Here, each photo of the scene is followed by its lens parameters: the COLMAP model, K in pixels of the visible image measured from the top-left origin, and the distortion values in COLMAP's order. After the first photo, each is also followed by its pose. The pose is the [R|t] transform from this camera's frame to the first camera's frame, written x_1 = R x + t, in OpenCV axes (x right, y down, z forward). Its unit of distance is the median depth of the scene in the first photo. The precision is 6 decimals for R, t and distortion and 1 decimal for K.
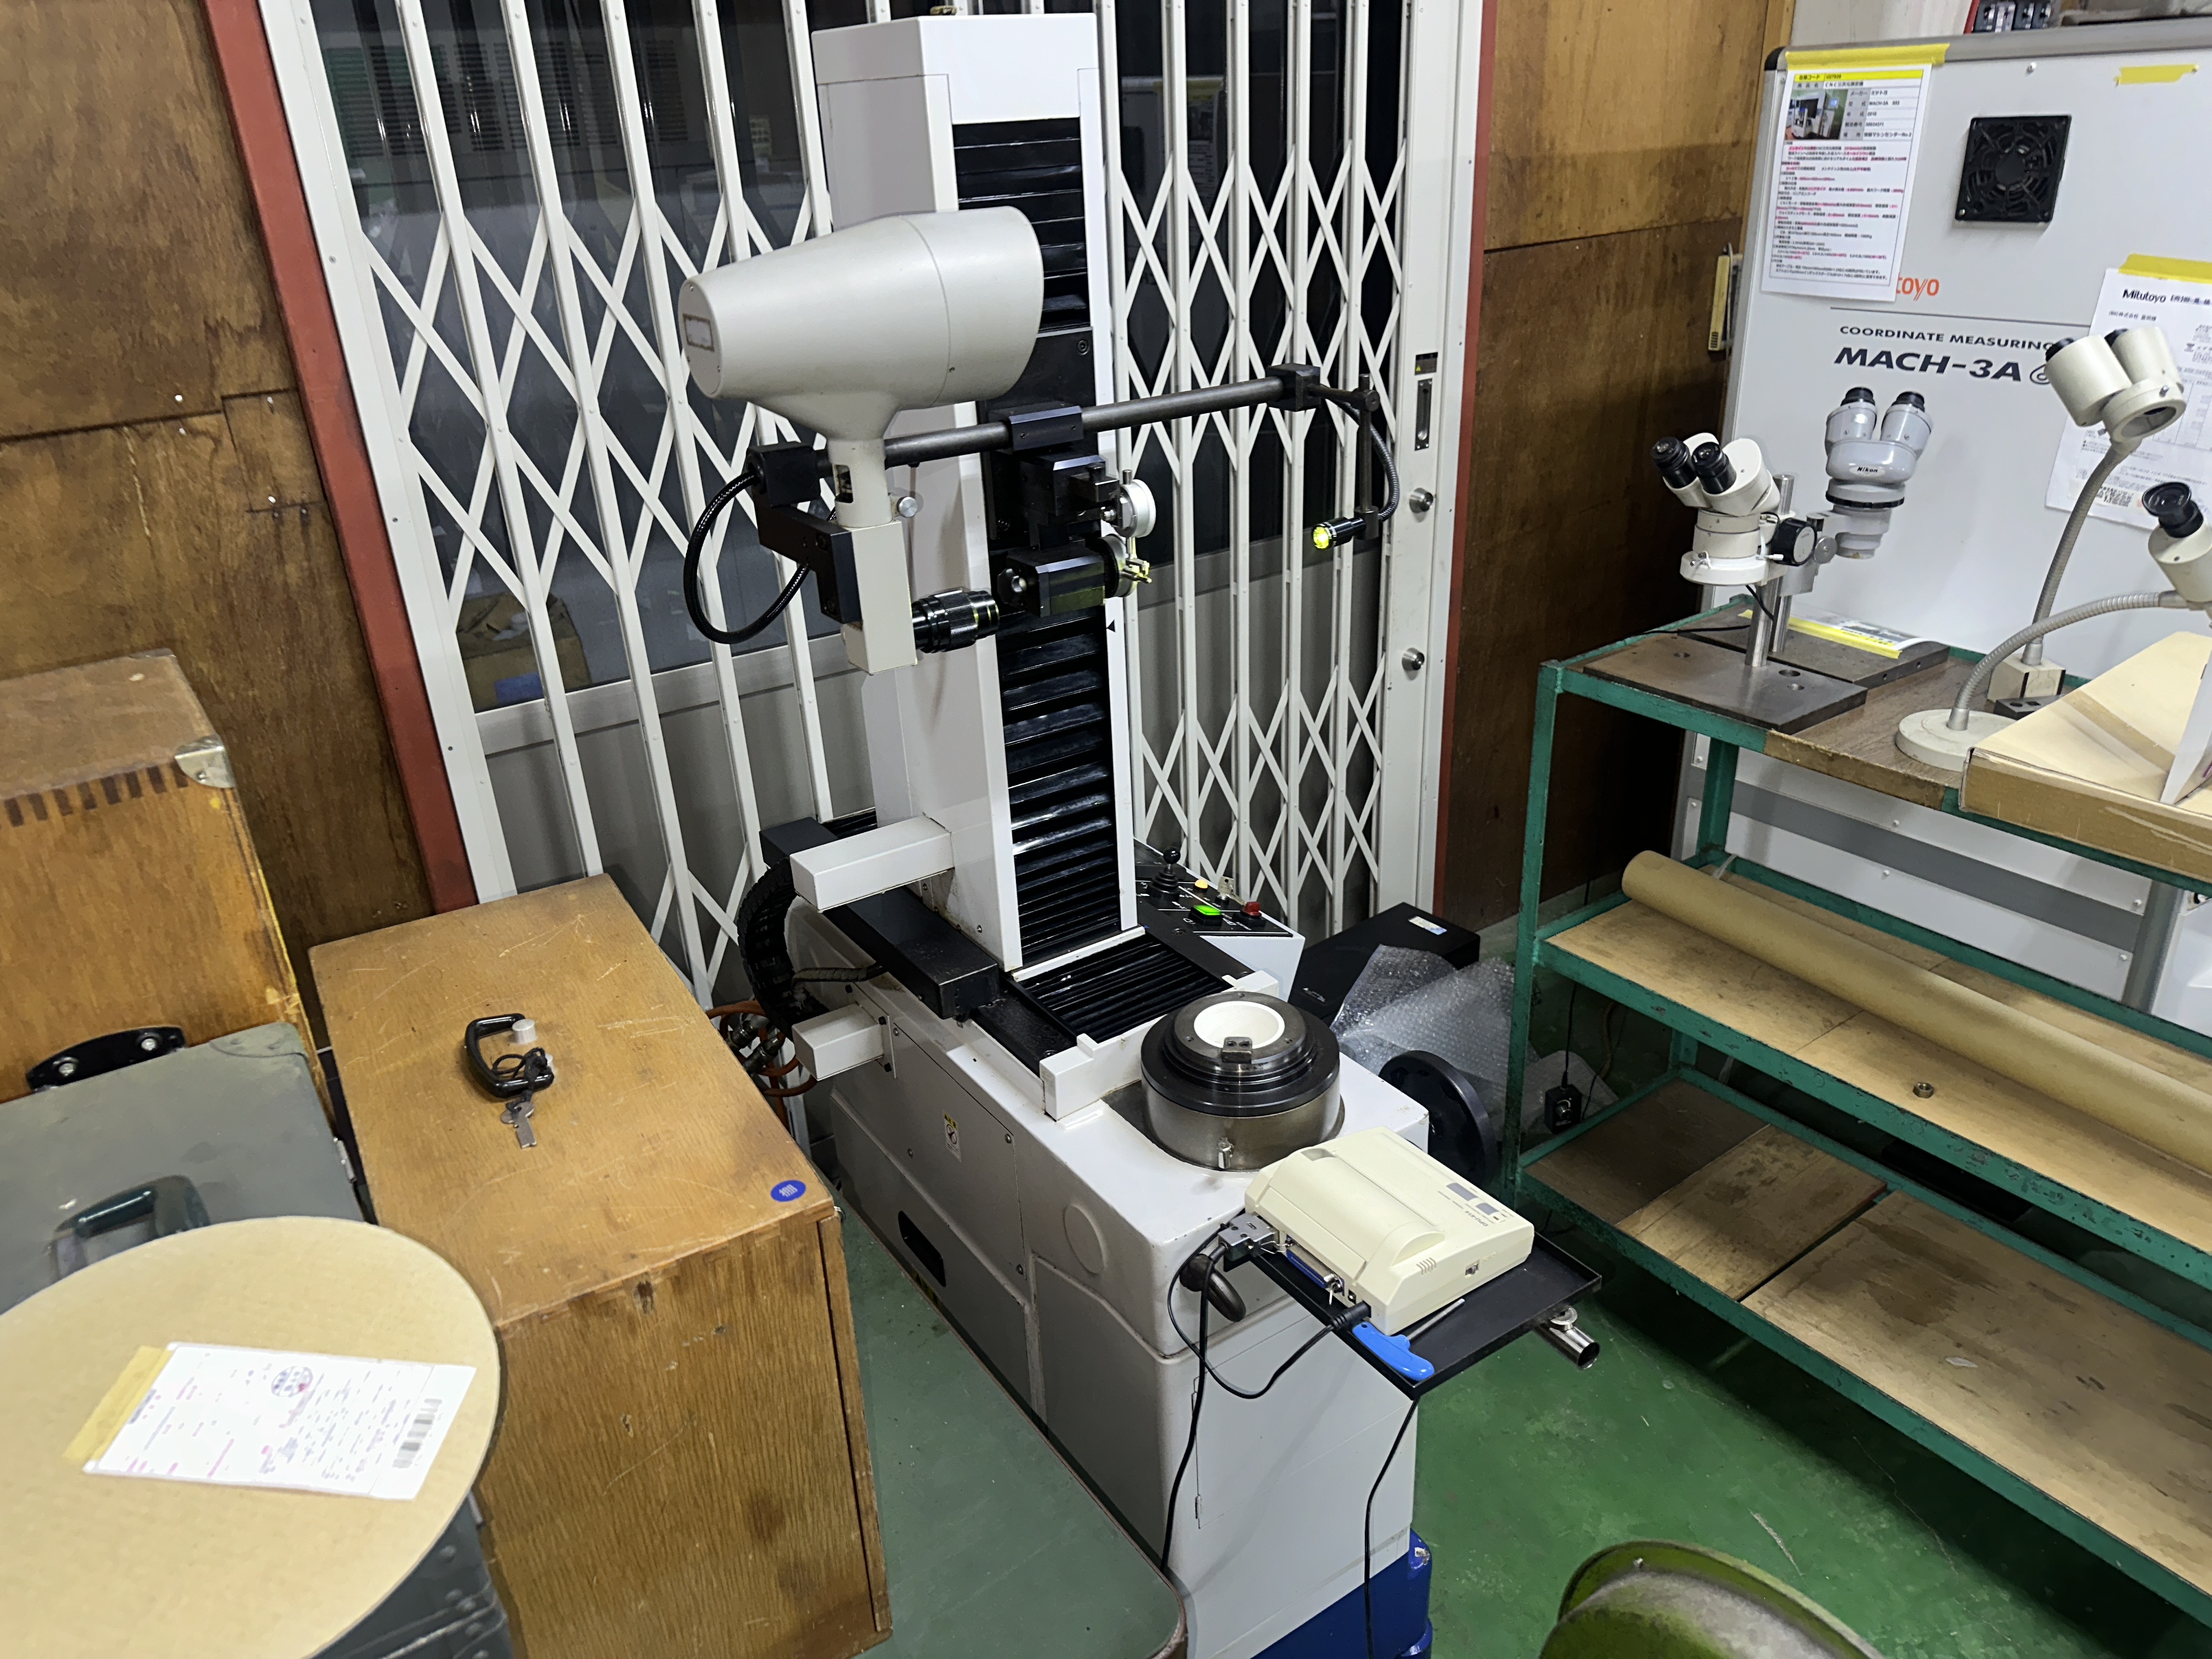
lens RADIAL K [[1570.9, 0, 1131.3], [0, 1570.9, 857.8], [0, 0, 1]] dist [0.032018, -0.054993]
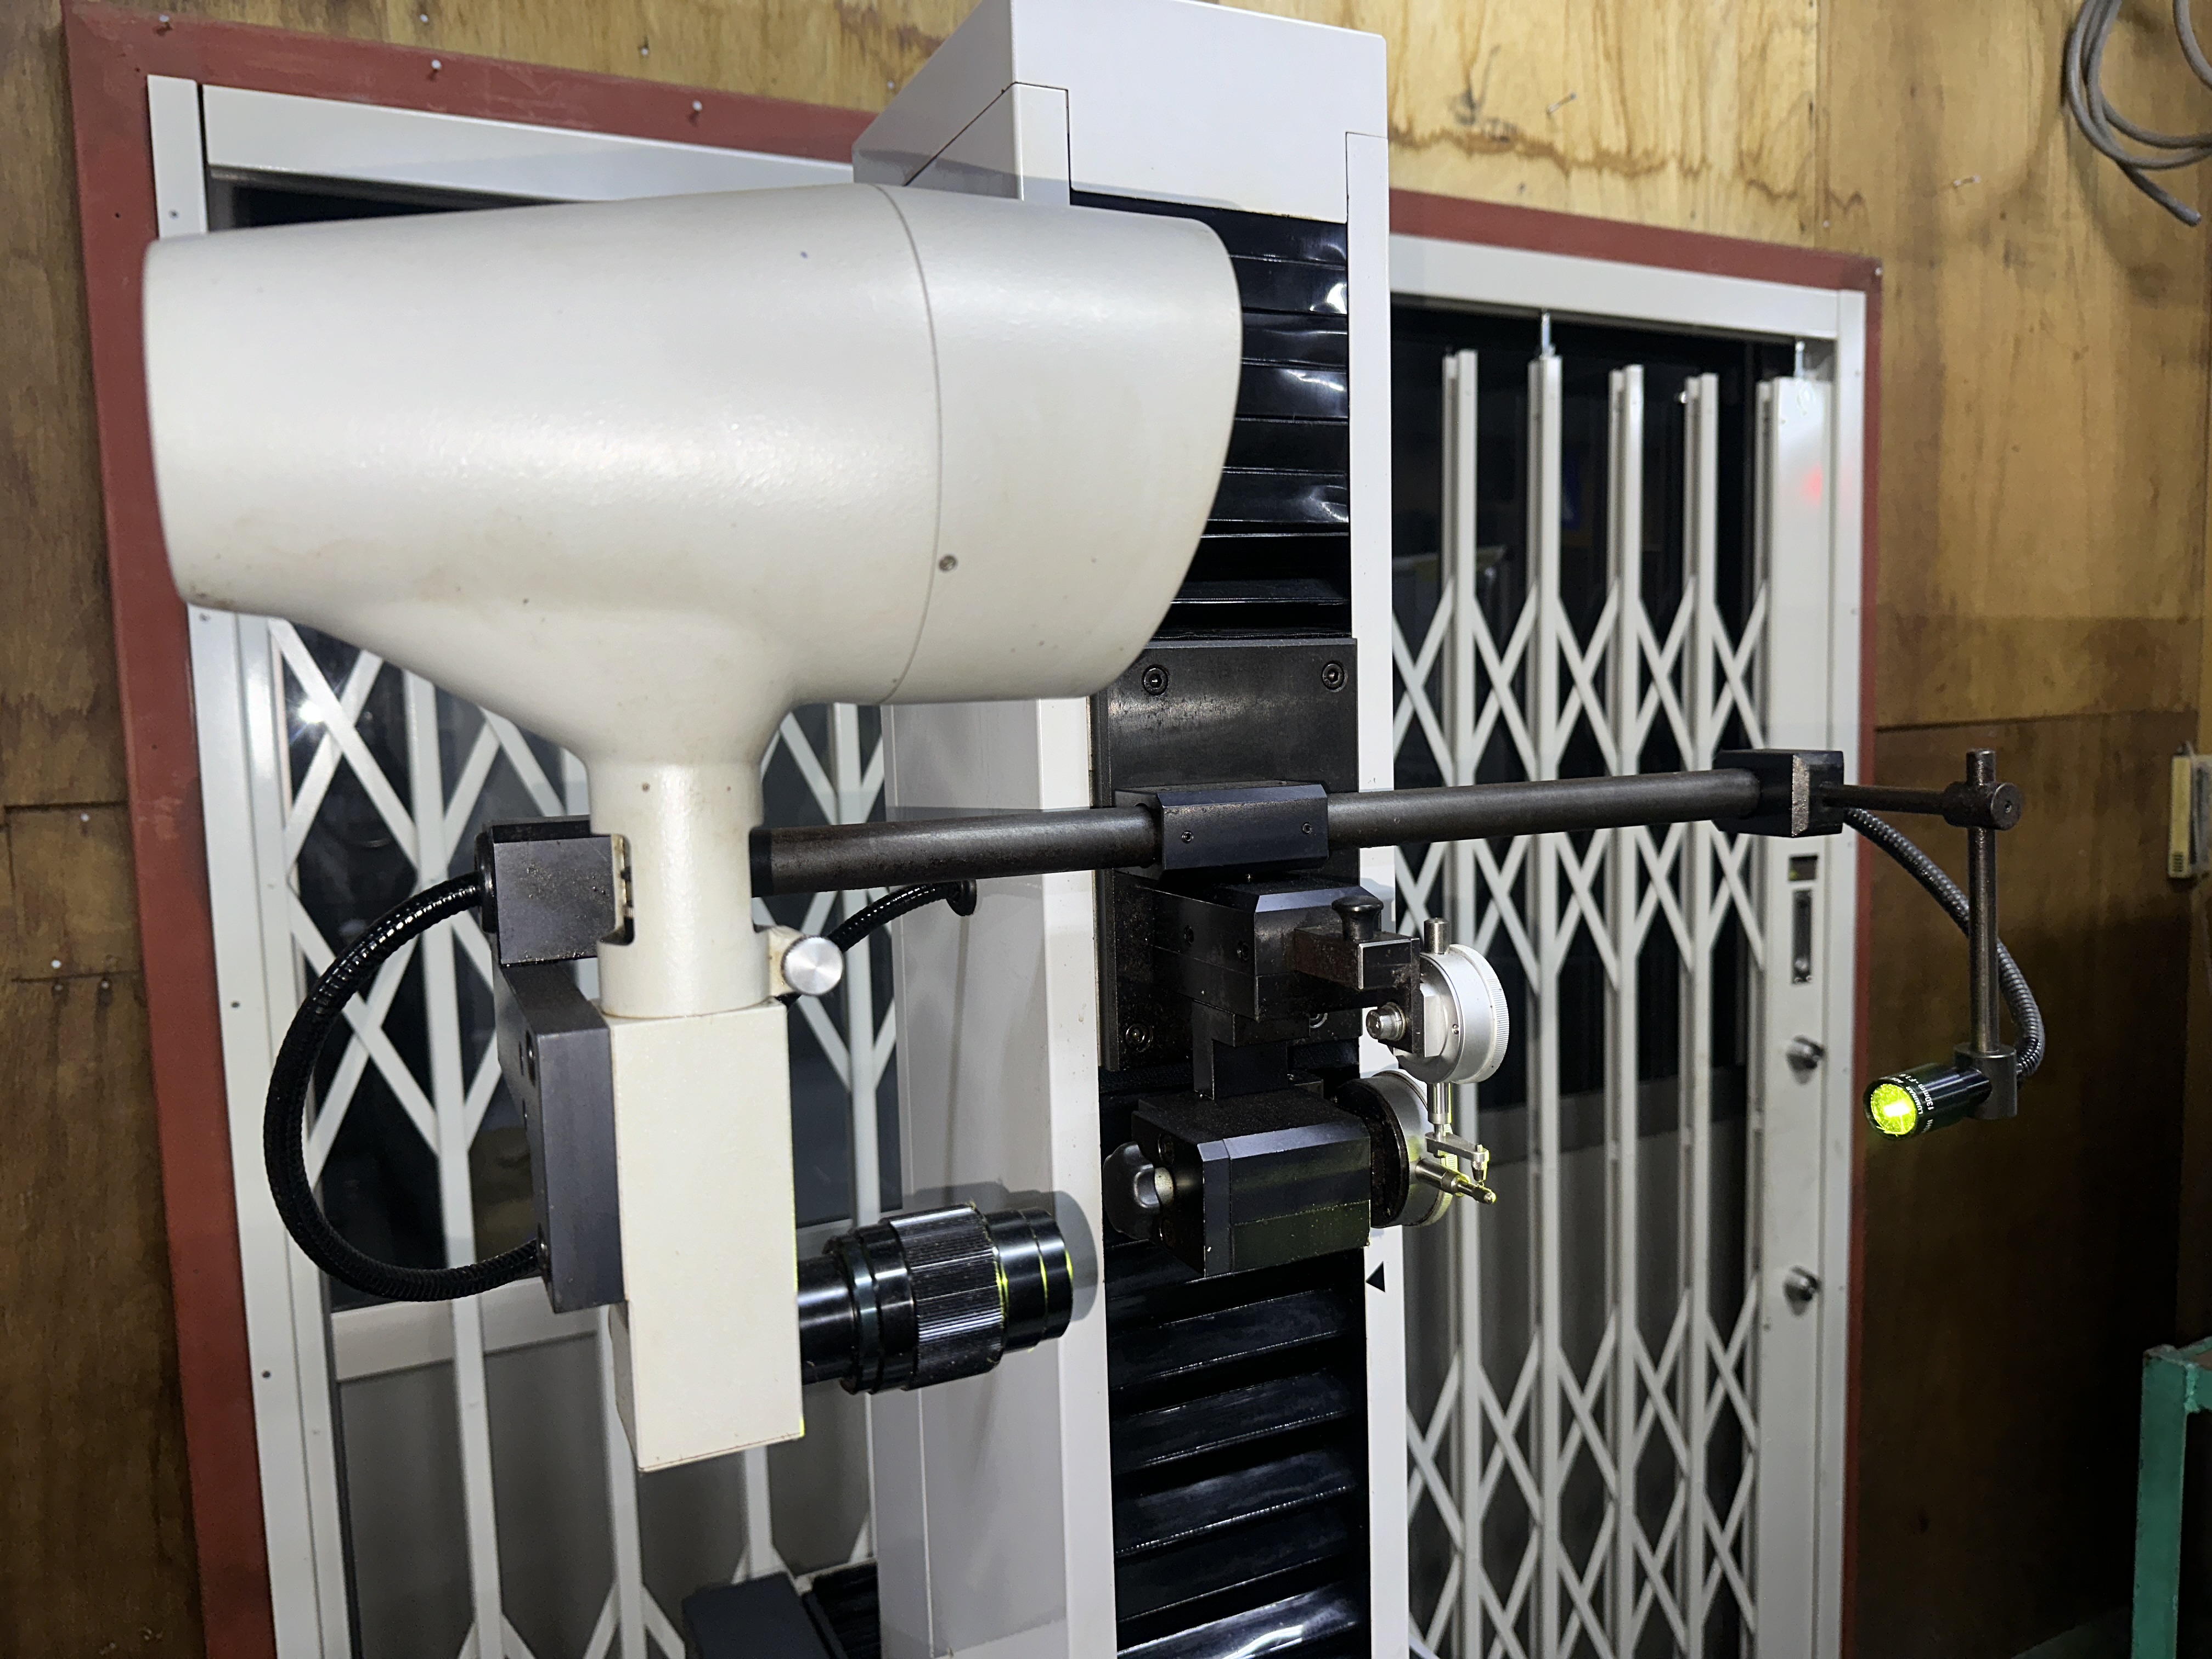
lens RADIAL K [[1568.2, 0, 1114.9], [0, 1568.2, 835.2], [0, 0, 1]] dist [0.026729, -0.042345]
pose [[0.987139, 0.023321, -0.158157, -0.014433], [-0.076966, 0.936431, -0.342306, -0.084072], [0.140120, 0.350077, 0.926182, 0.419021]]
